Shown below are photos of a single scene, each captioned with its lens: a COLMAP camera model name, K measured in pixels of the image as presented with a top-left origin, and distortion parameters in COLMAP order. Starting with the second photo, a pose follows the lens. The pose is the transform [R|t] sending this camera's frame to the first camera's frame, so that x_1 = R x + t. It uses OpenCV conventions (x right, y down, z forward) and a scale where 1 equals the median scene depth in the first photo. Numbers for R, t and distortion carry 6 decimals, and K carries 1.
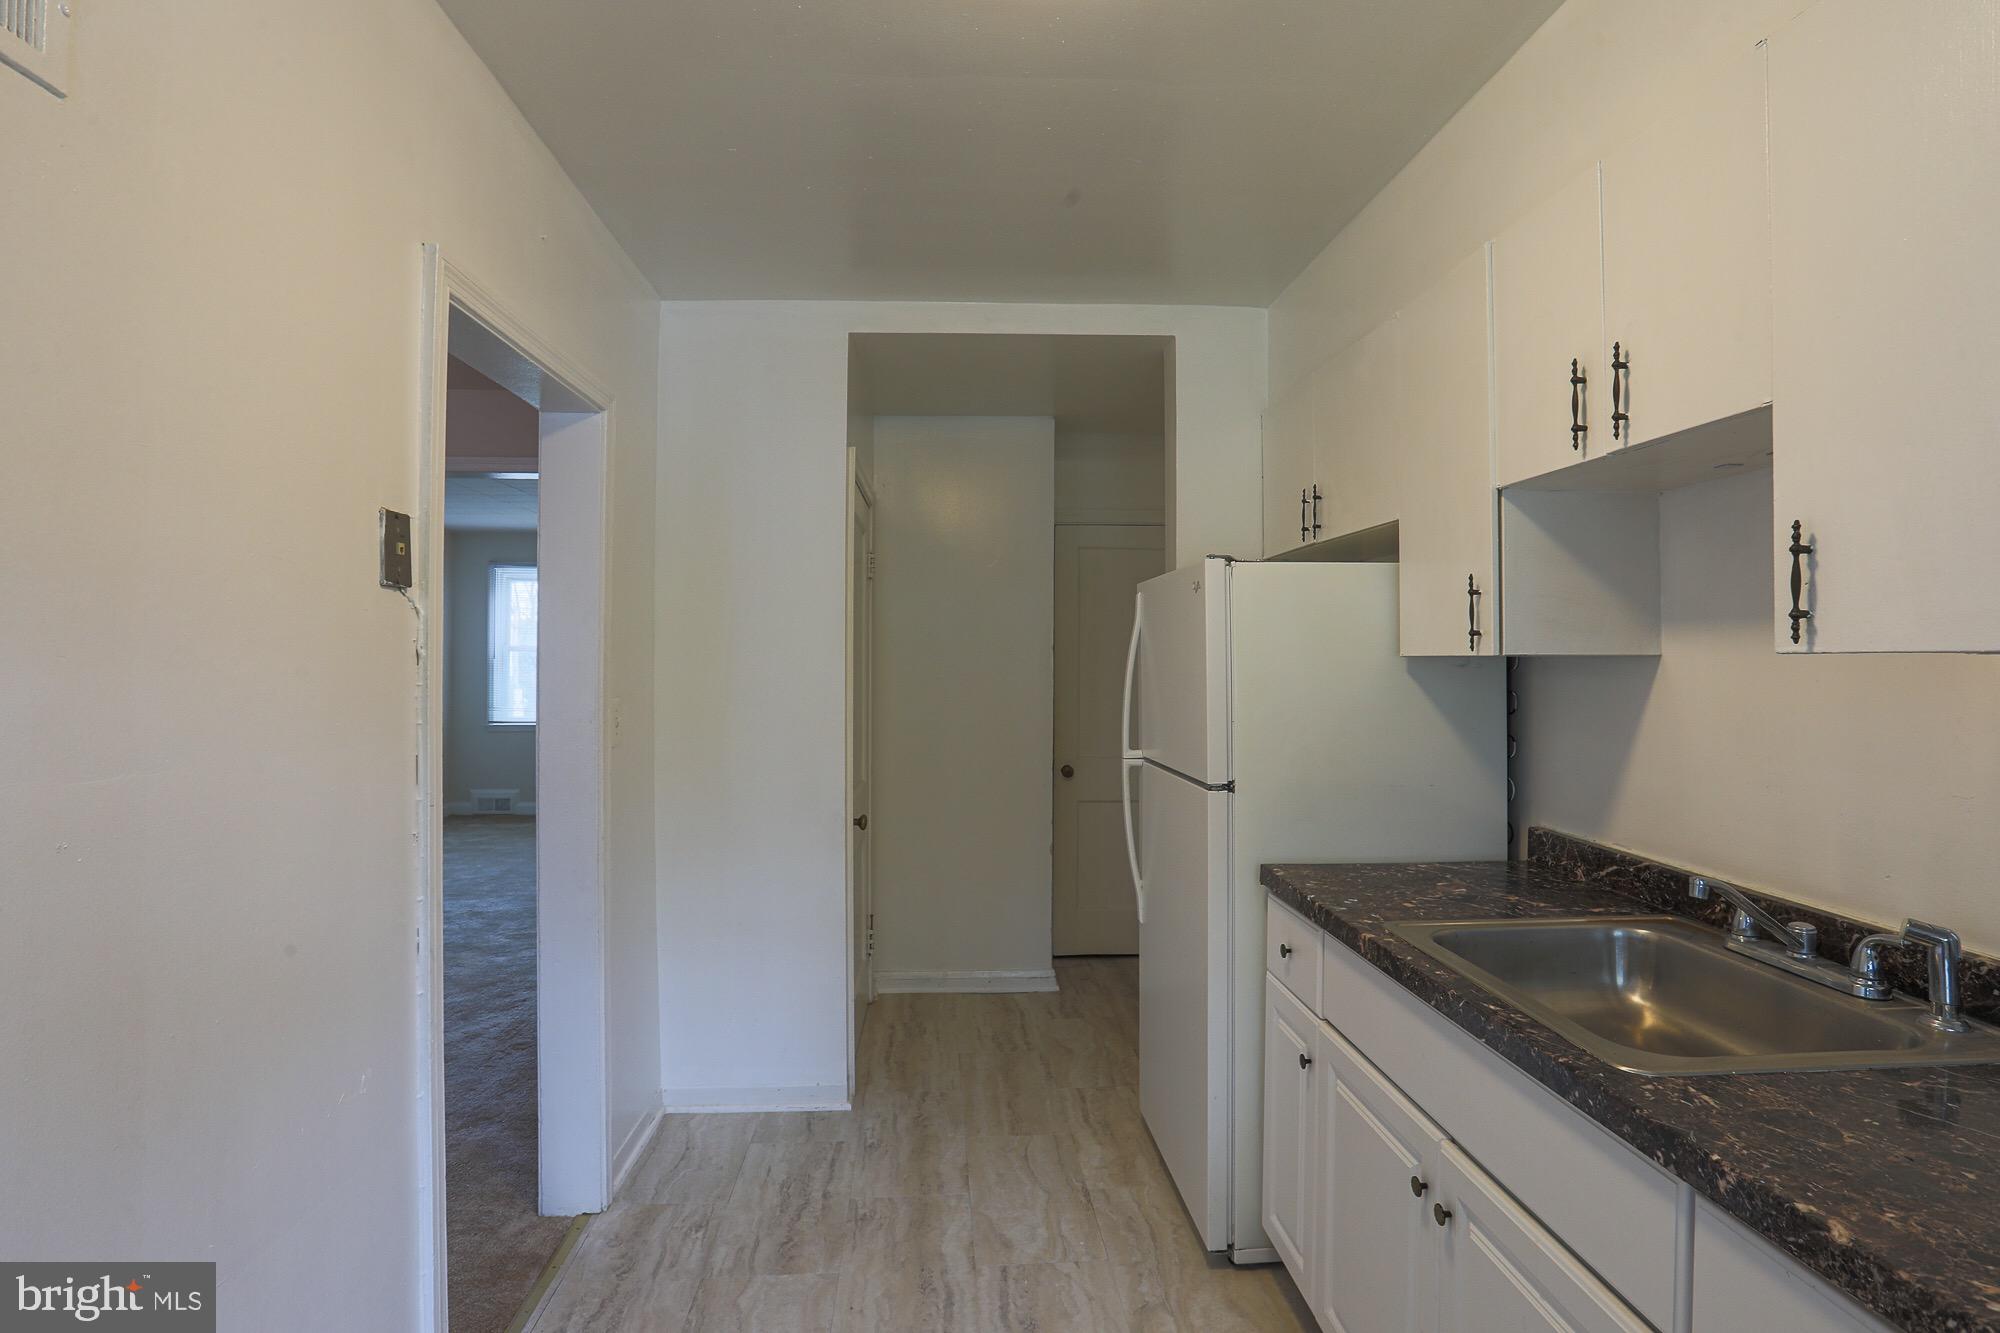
lens RADIAL K [[995.0, 0, 996.7], [0, 995.0, 654.0], [0, 0, 1]] dist [-0.053839, 0.018731]
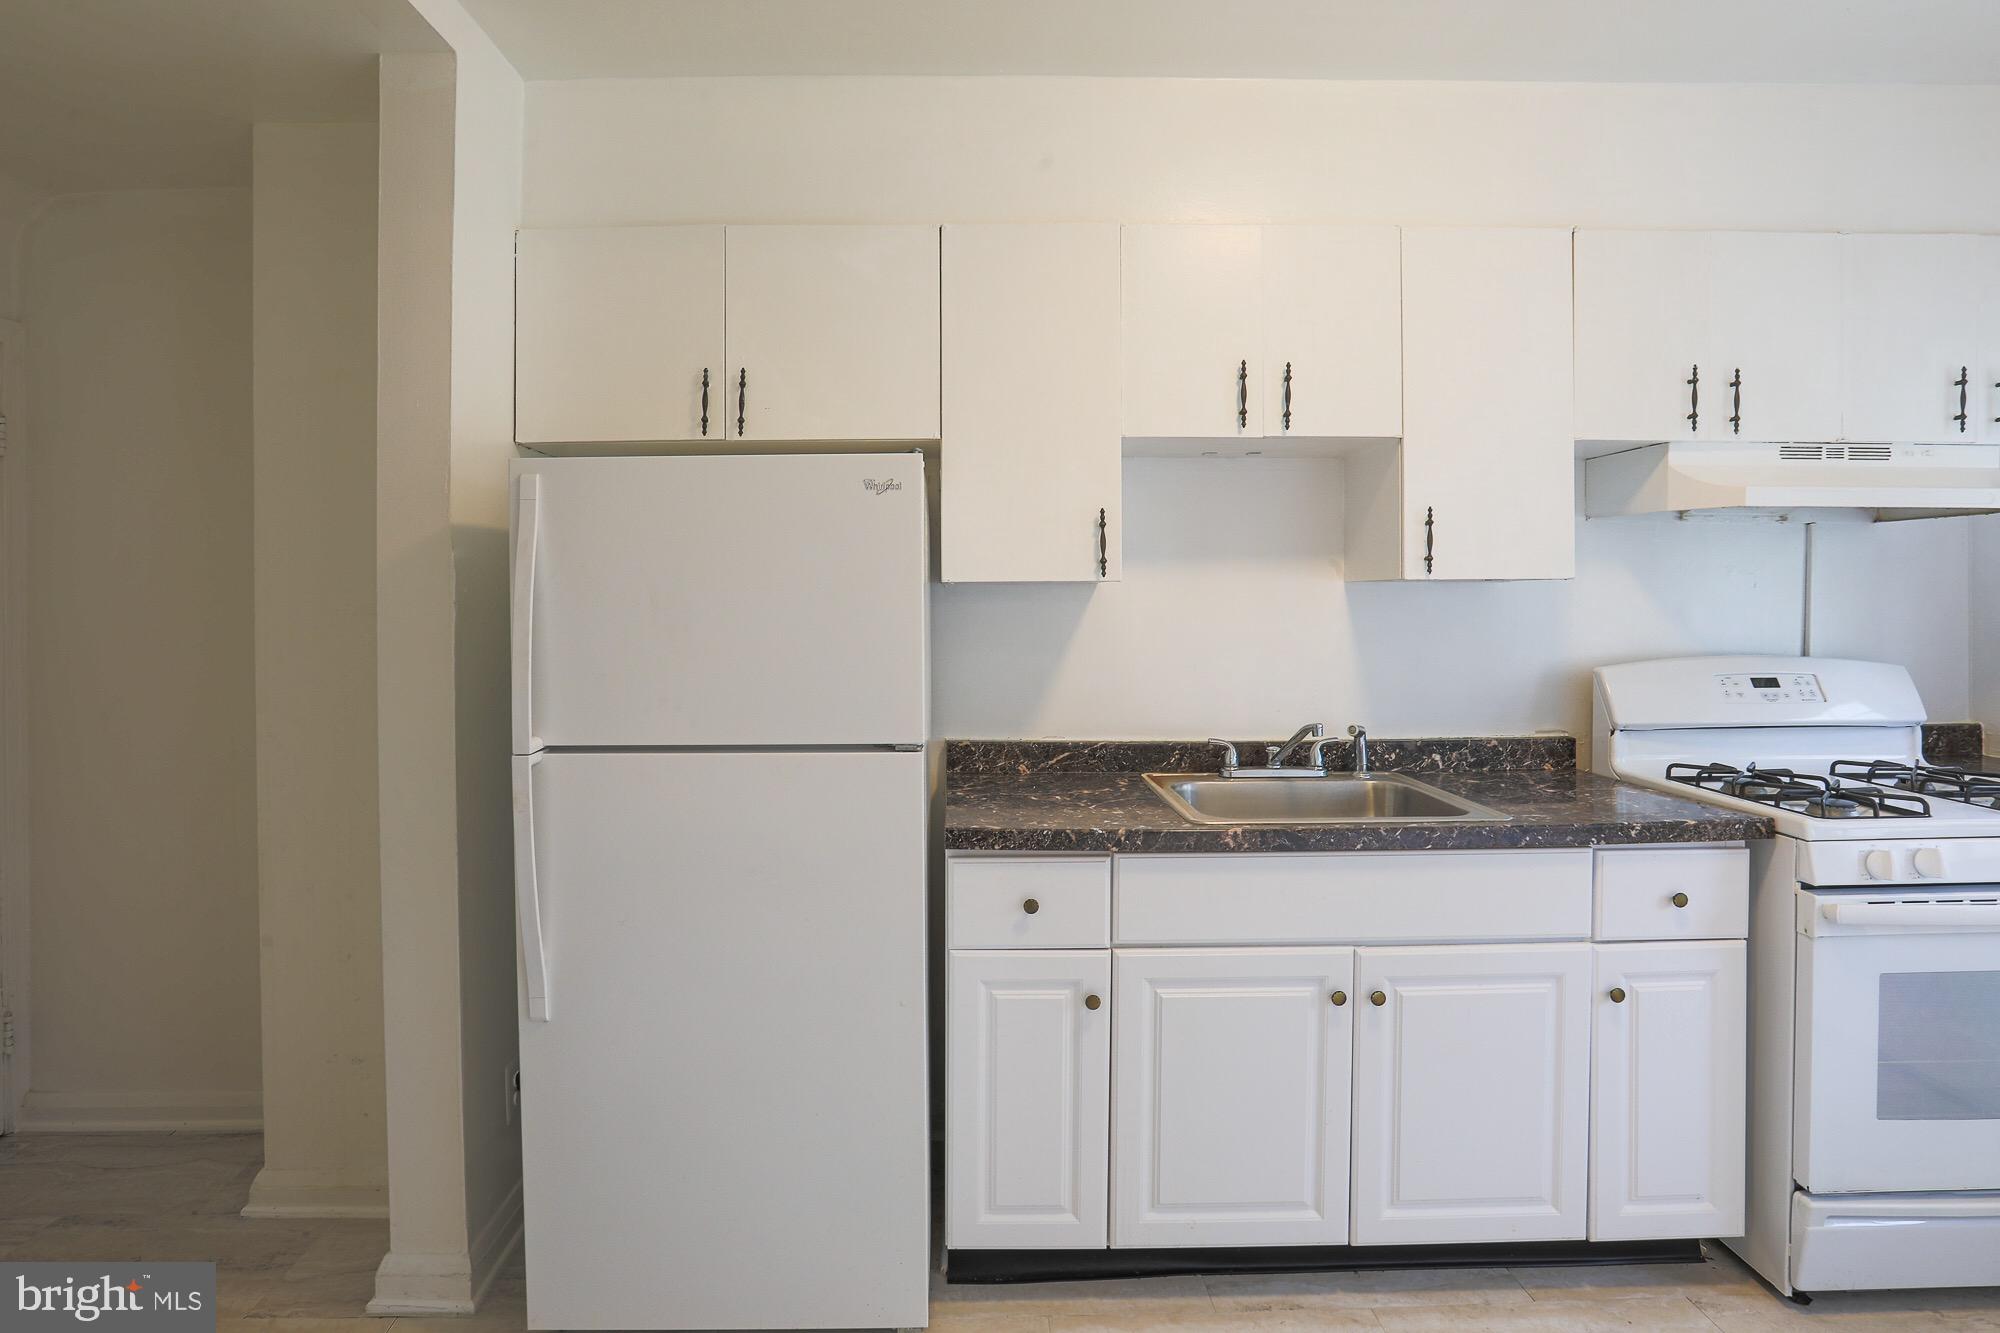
lens RADIAL K [[1016.9, 0, 961.4], [0, 1016.9, 609.6], [0, 0, 1]] dist [-0.059227, 0.027164]
pose [[0.064316, -0.007763, 0.997899, -0.703713], [0.000898, 0.999970, 0.007721, 0.025503], [-0.997929, 0.000400, 0.064321, 1.105402]]
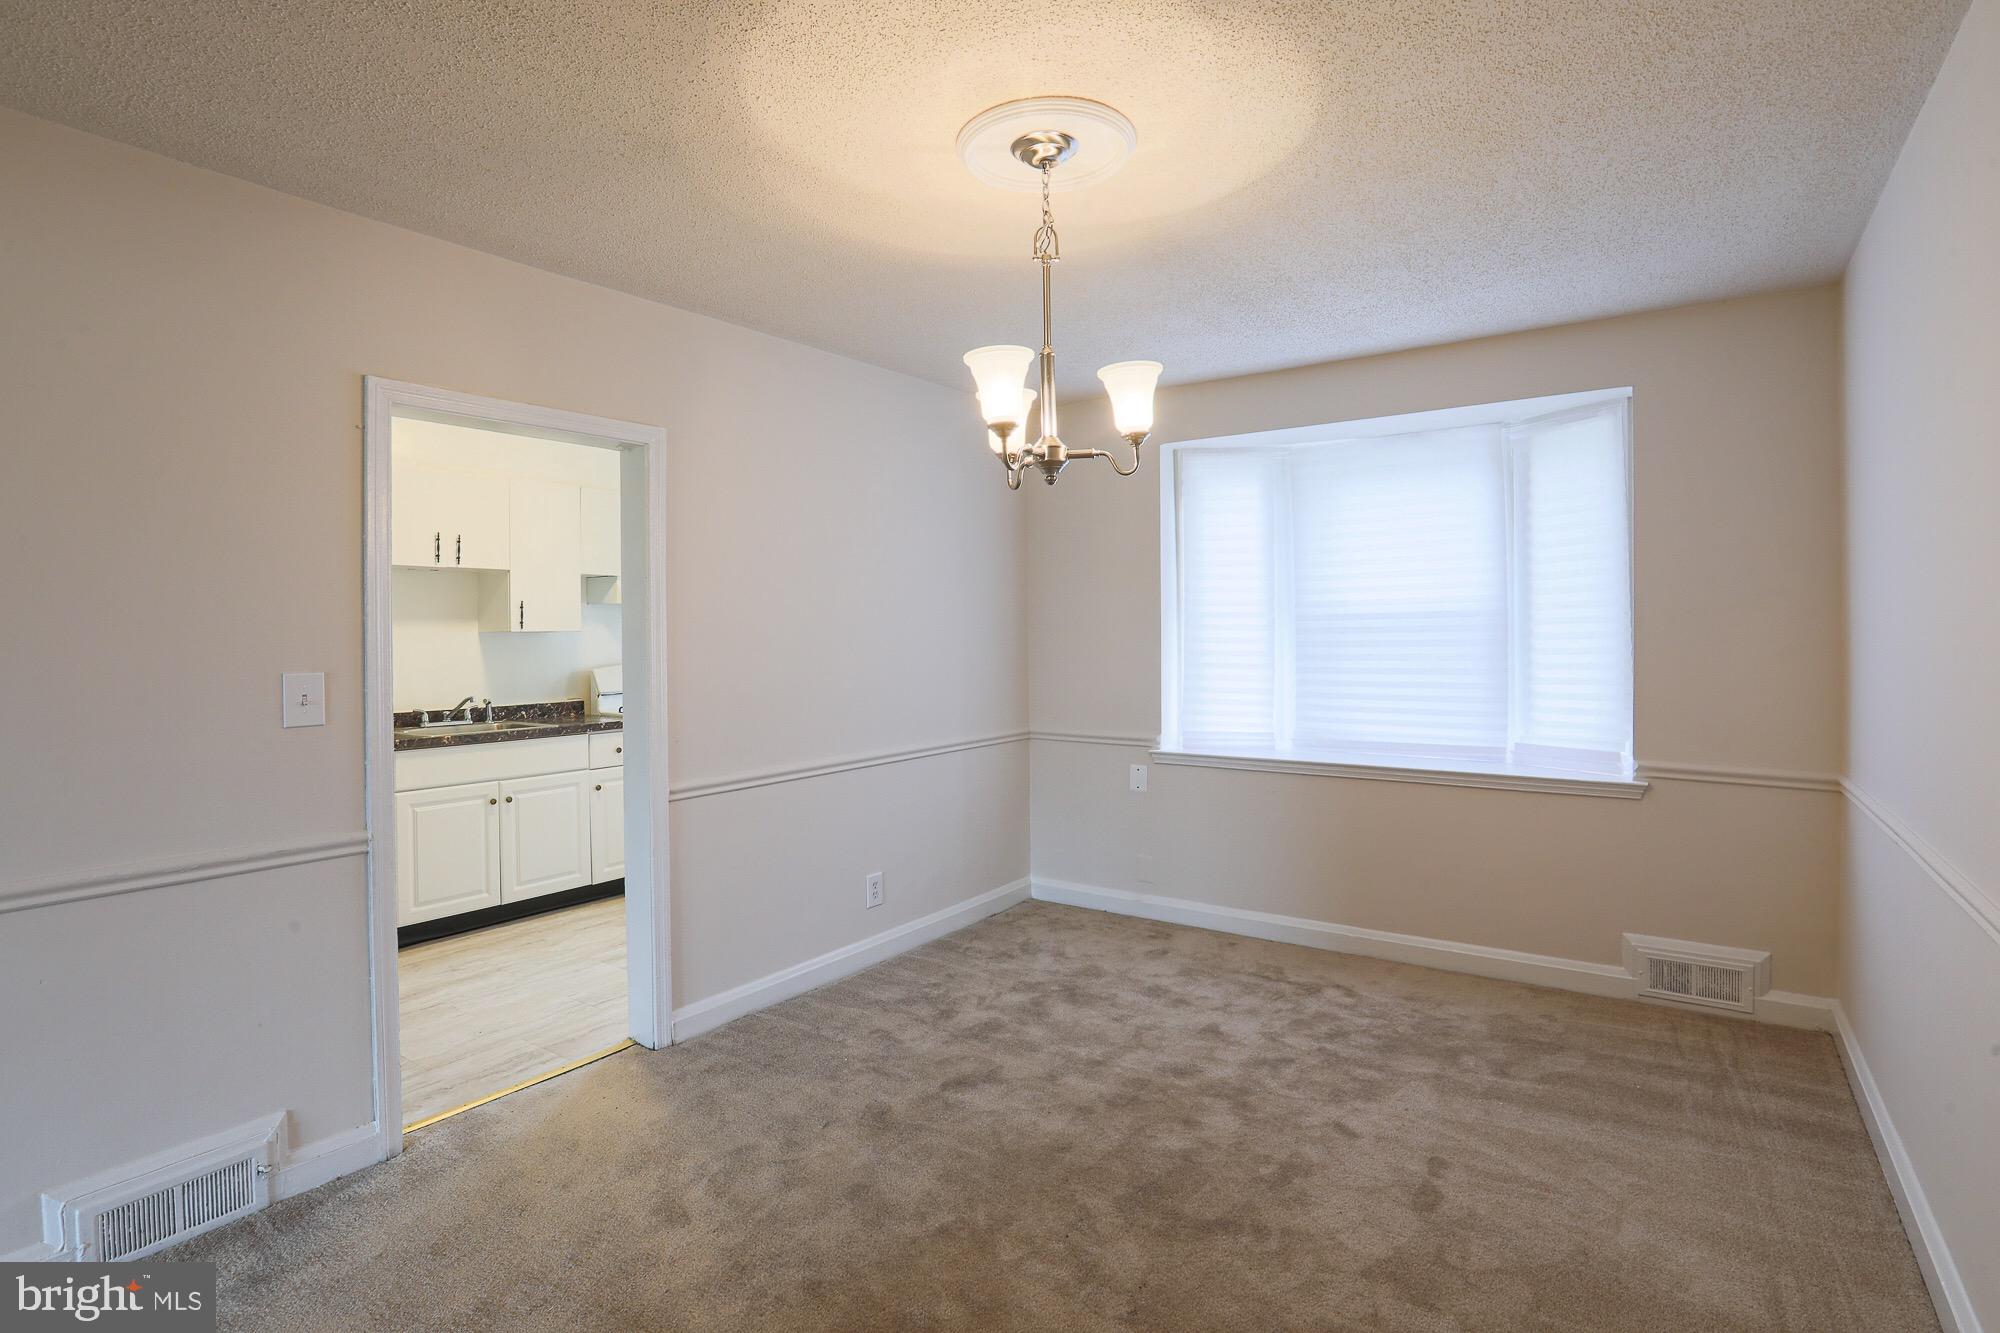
lens RADIAL K [[962.0, 0, 1000.1], [0, 962.0, 644.9], [0, 0, 1]] dist [-0.056057, 0.019716]
pose [[-0.771819, 0.001890, 0.635839, -2.170765], [0.007774, 0.999949, 0.006463, 0.029176], [-0.635795, 0.009931, -0.771794, 1.815125]]
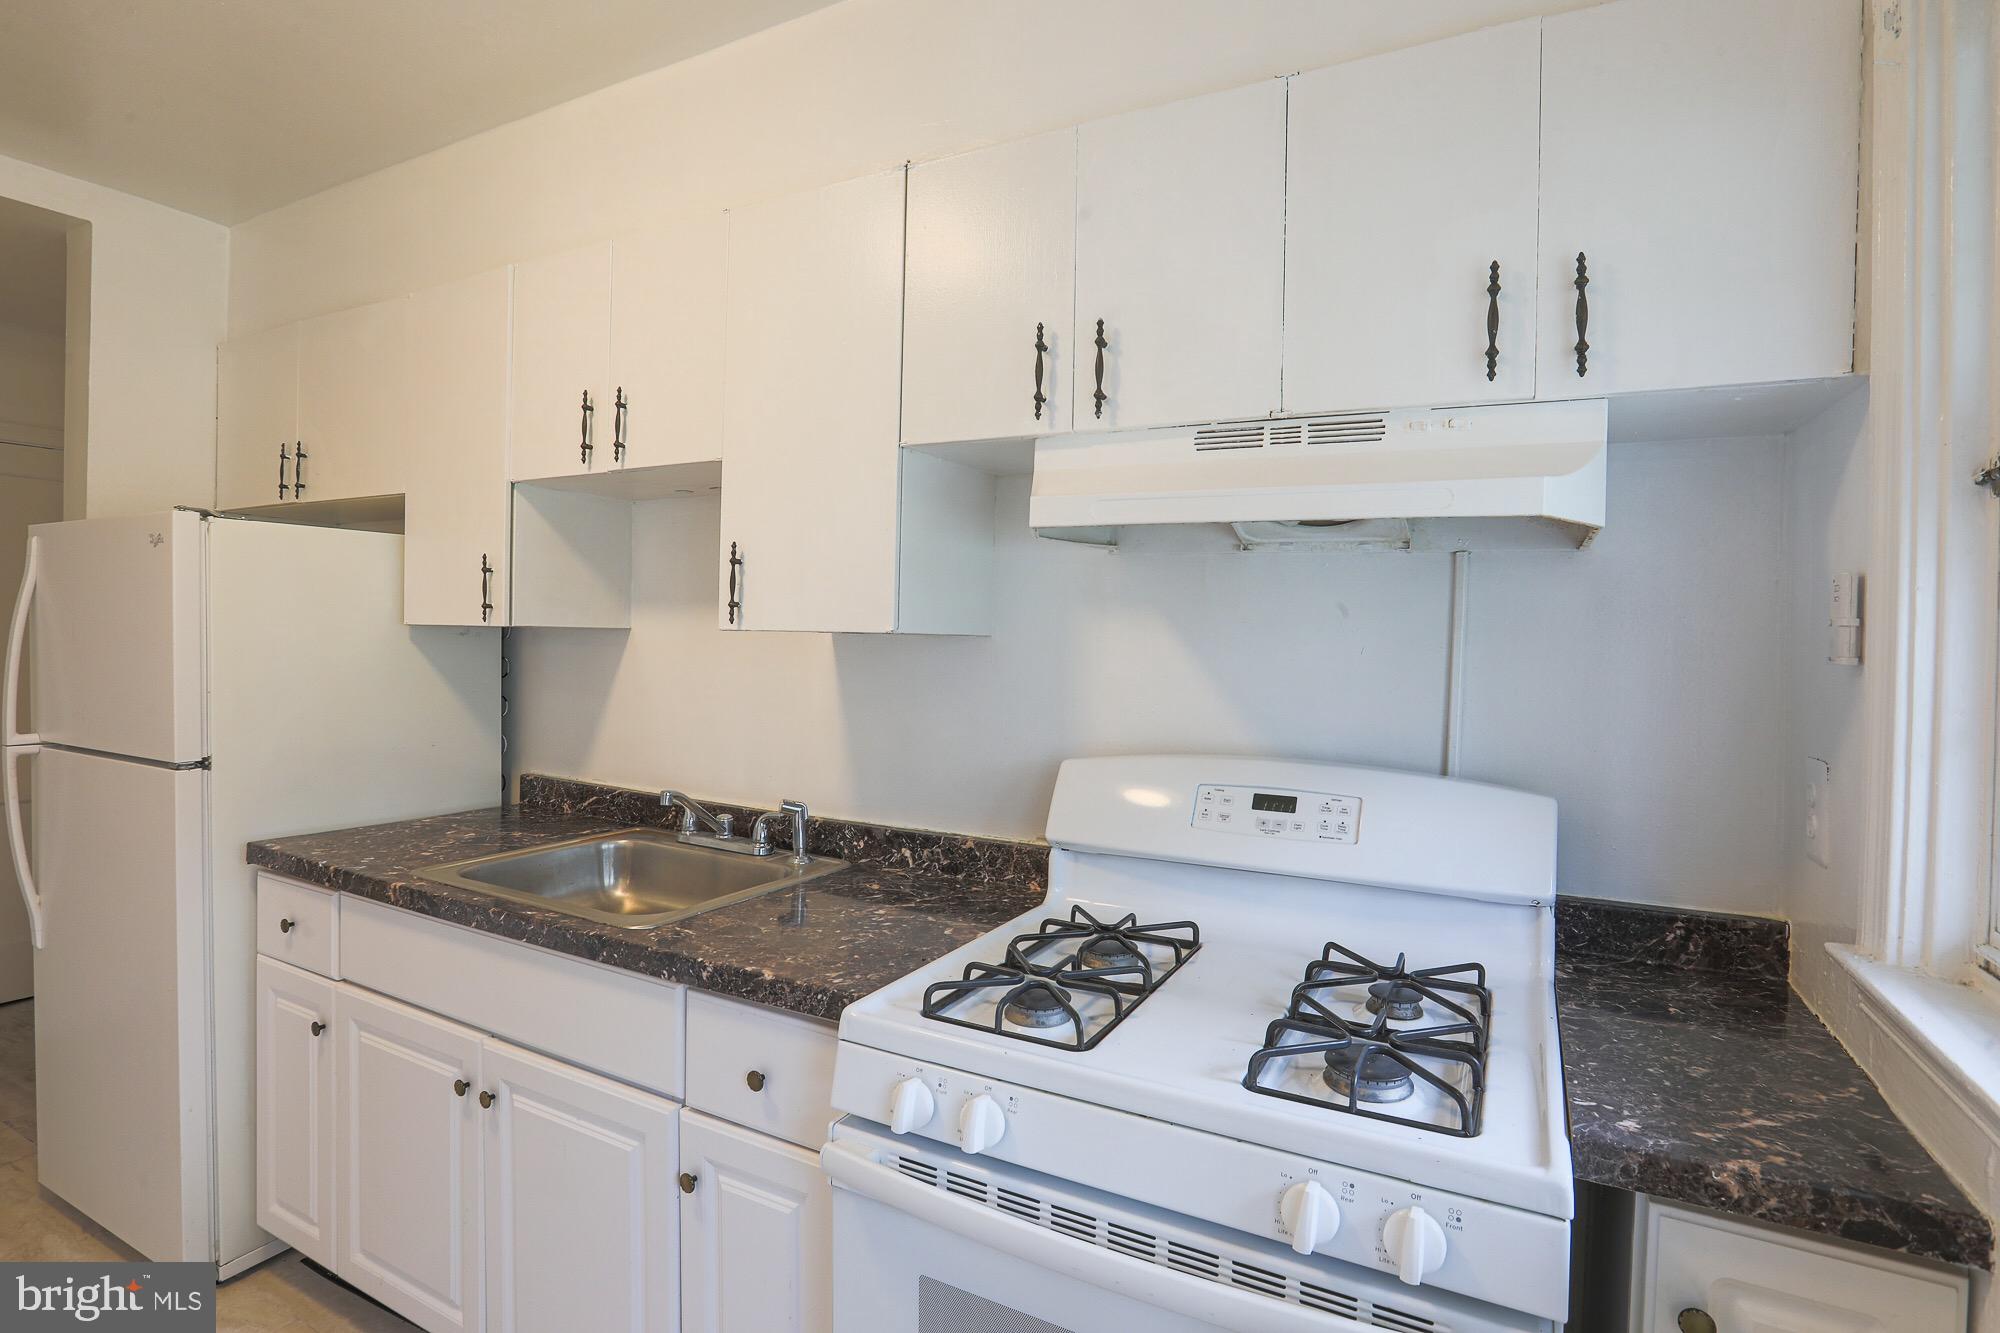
lens RADIAL K [[983.0, 0, 1003.9], [0, 983.0, 650.9], [0, 0, 1]] dist [-0.057956, 0.024109]
pose [[0.531631, -0.000632, 0.846976, -0.149489], [-0.024748, 0.999561, 0.016279, -0.002460], [-0.846615, -0.029616, 0.531382, -0.105217]]
